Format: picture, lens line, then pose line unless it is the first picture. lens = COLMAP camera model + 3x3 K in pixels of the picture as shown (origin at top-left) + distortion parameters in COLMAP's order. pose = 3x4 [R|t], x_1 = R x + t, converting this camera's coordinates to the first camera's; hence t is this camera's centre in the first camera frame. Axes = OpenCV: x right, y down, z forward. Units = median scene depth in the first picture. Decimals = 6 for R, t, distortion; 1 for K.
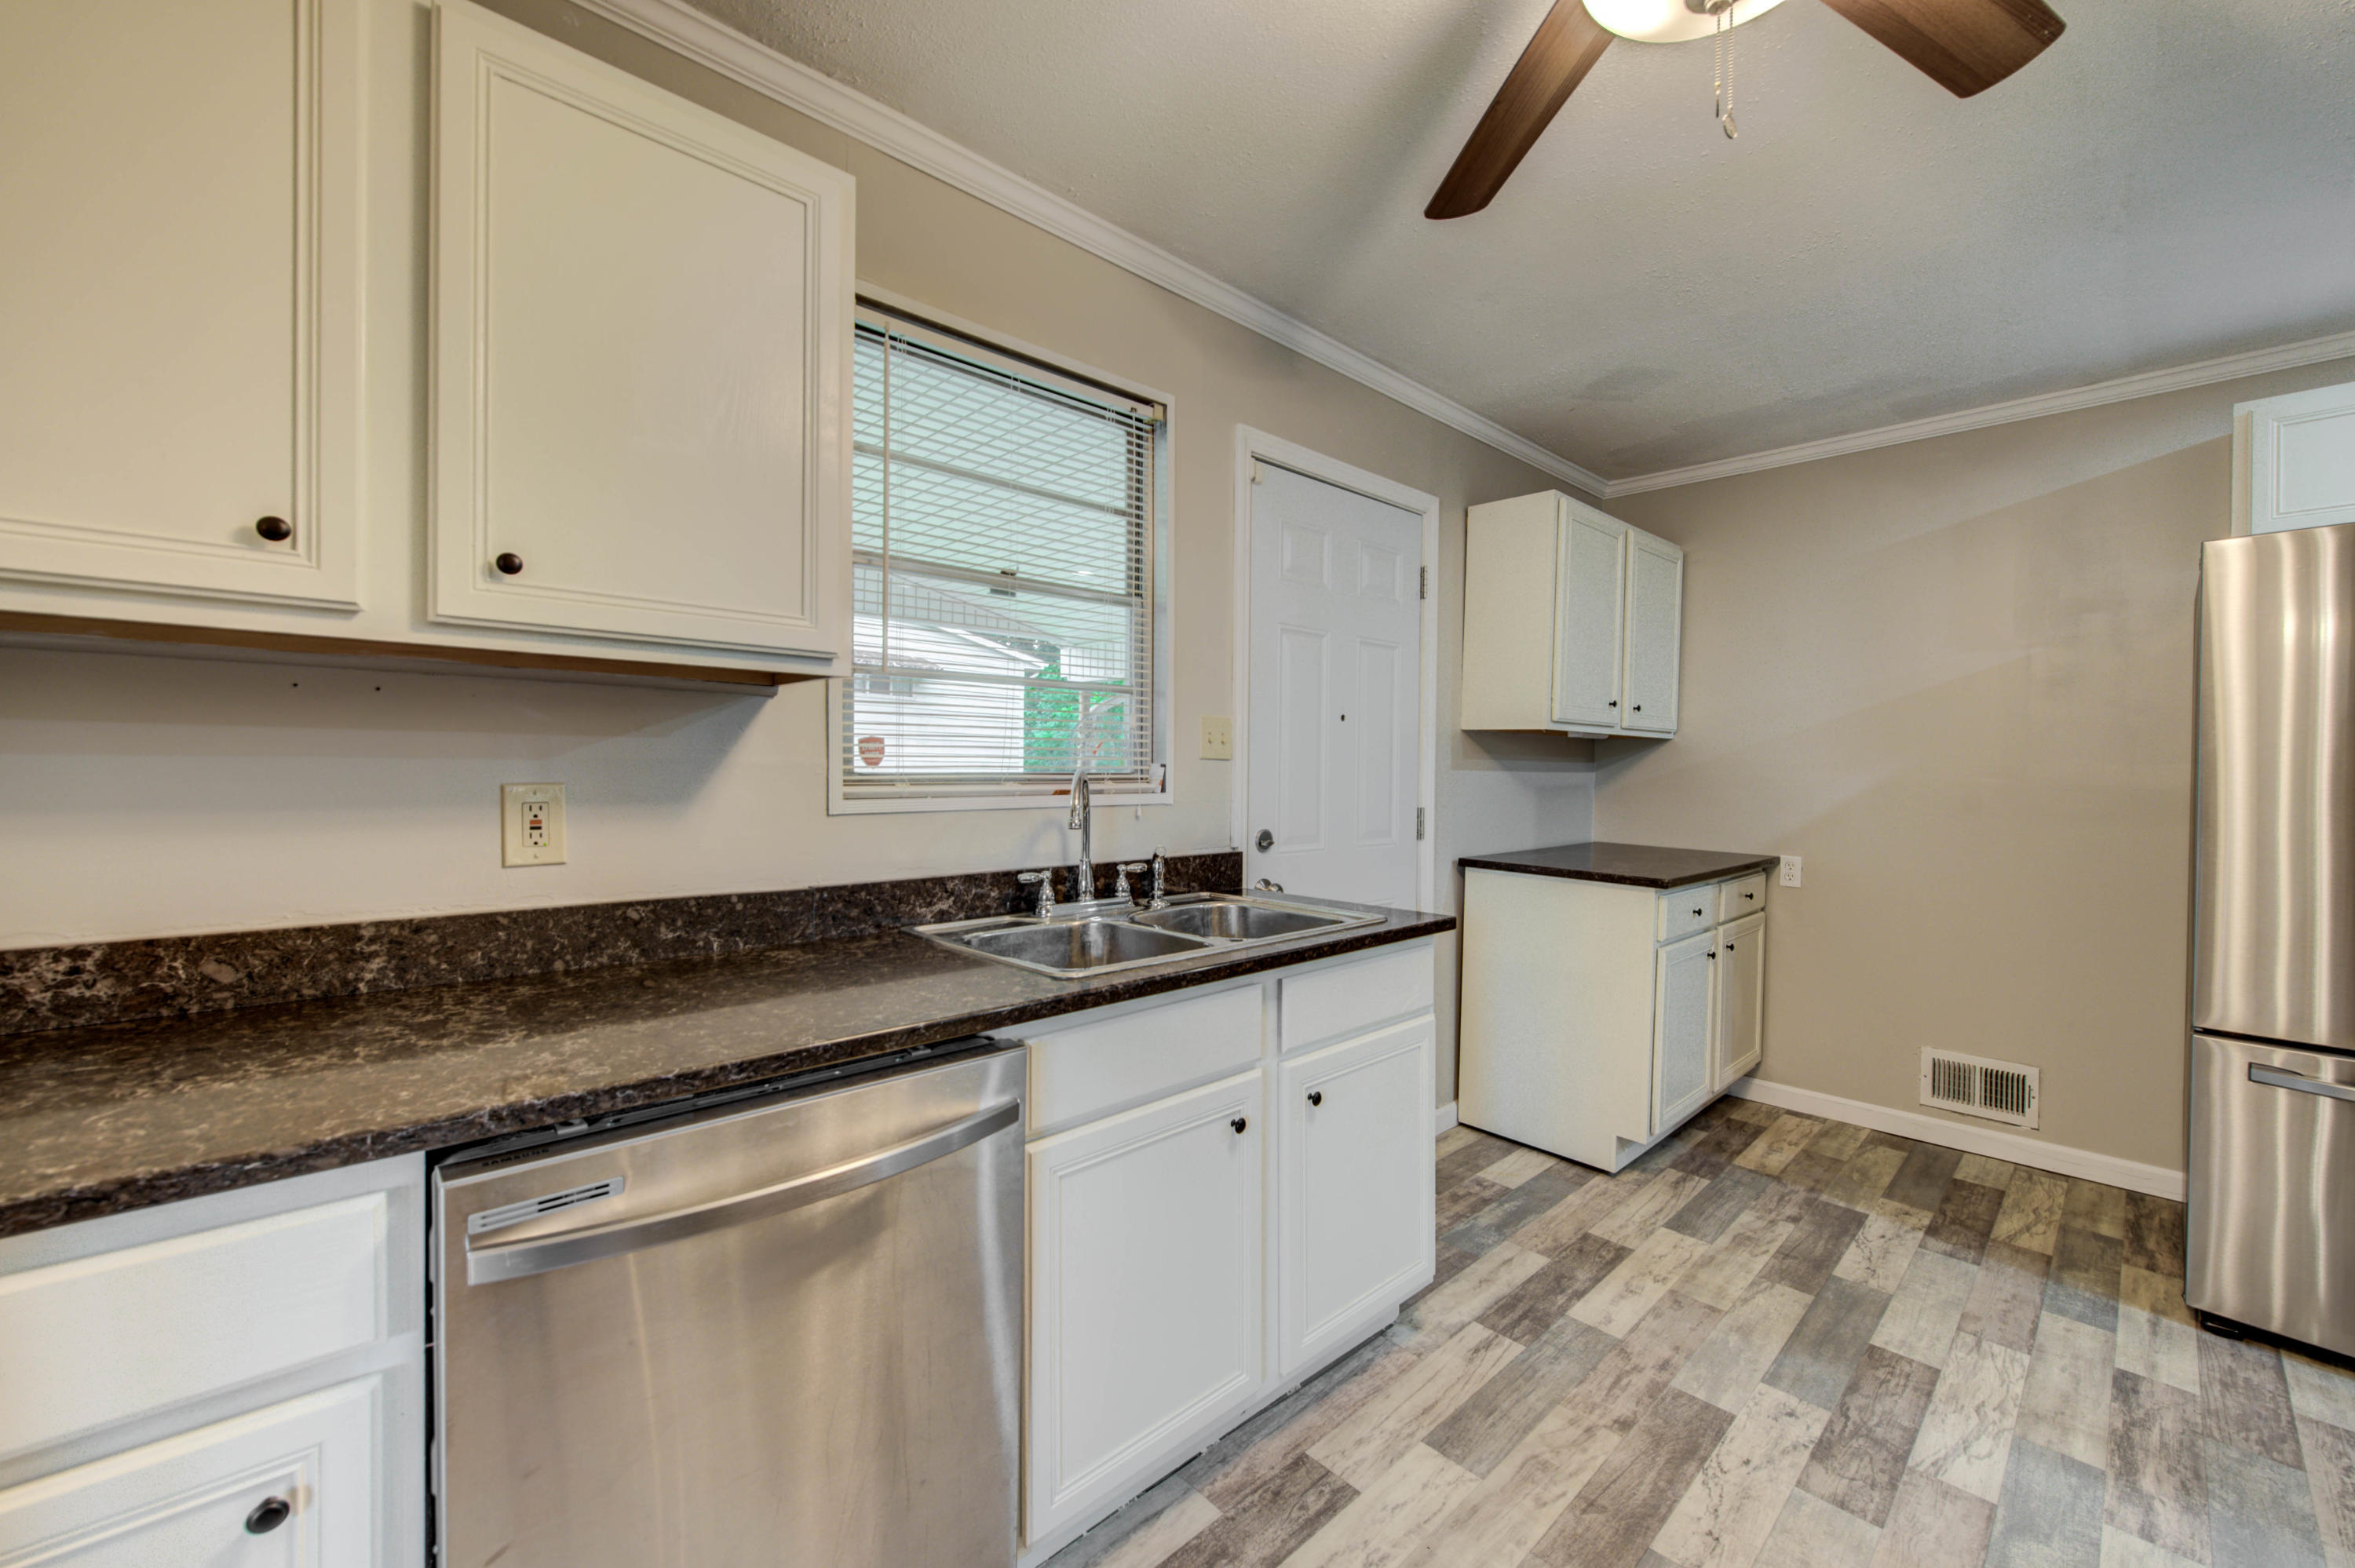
lens RADIAL K [[944.9, 0, 1176.9], [0, 944.9, 781.7], [0, 0, 1]] dist [0.000310, -0.000510]
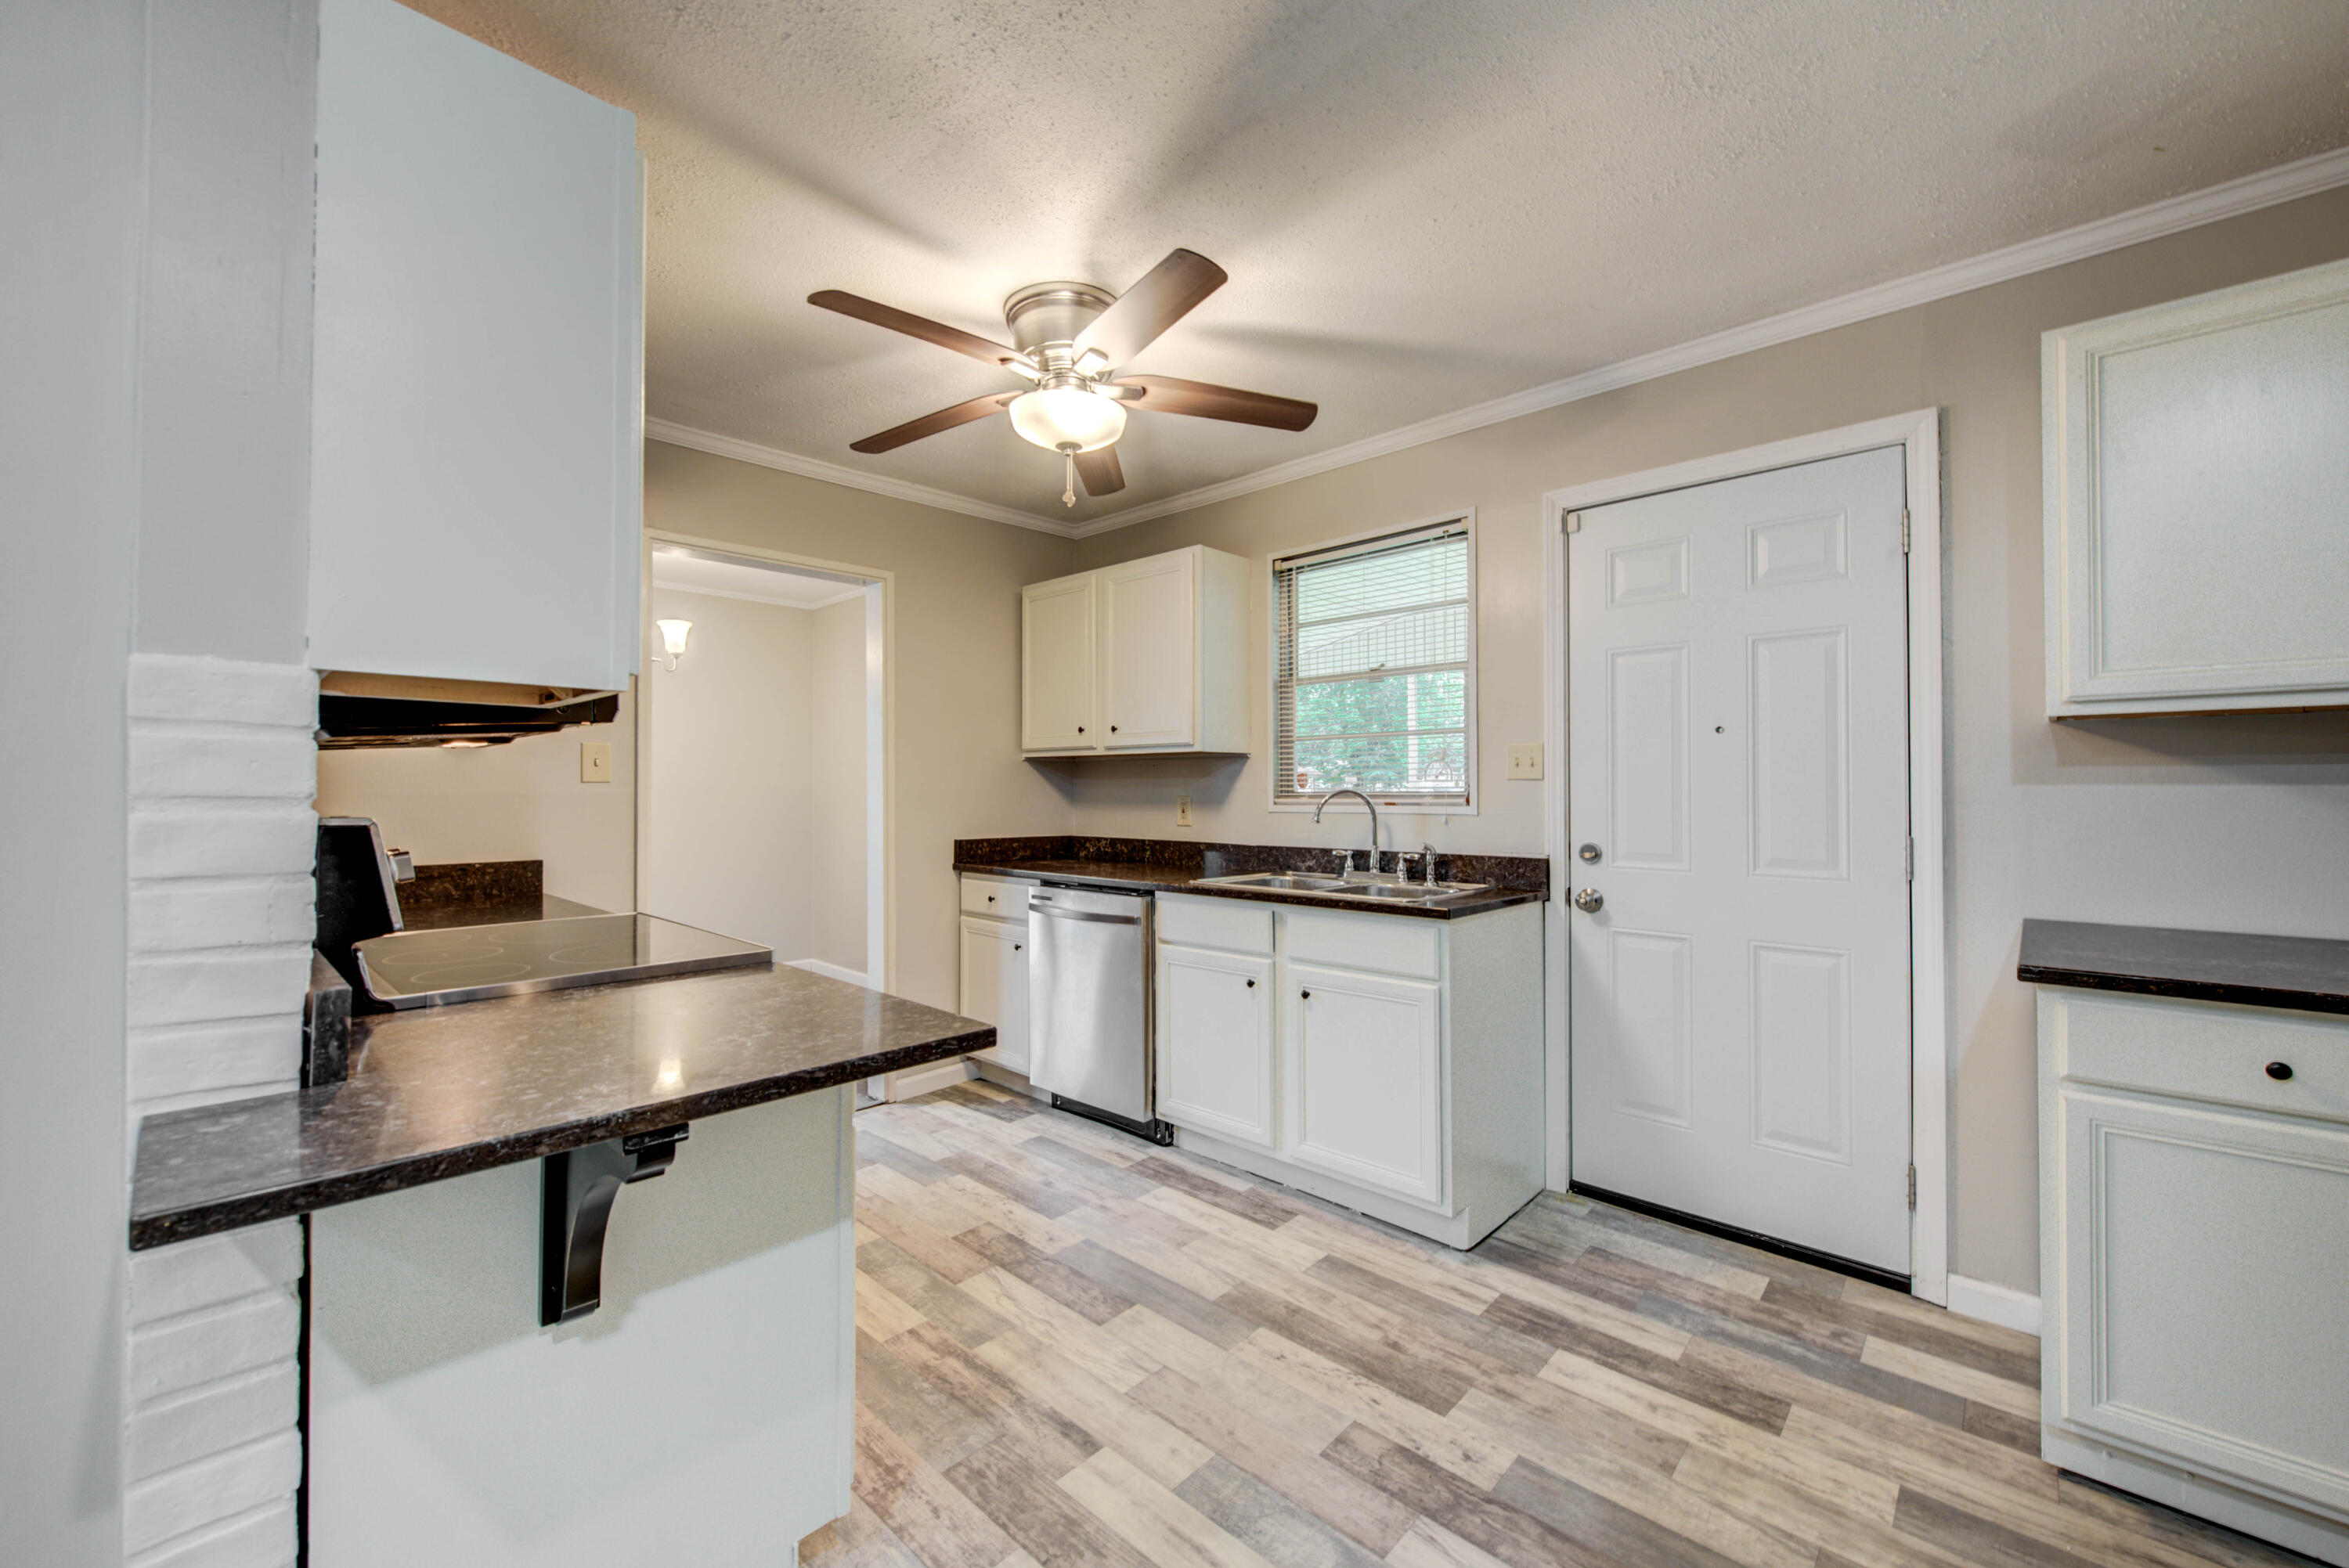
lens RADIAL K [[942.5, 0, 1174.0], [0, 942.5, 783.1], [0, 0, 1]] dist [0.000310, -0.000510]
pose [[0.046475, -0.019013, -0.998738, 1.444377], [-0.014841, 0.999695, -0.019722, 0.012437], [0.998809, 0.015738, 0.046179, 0.587752]]
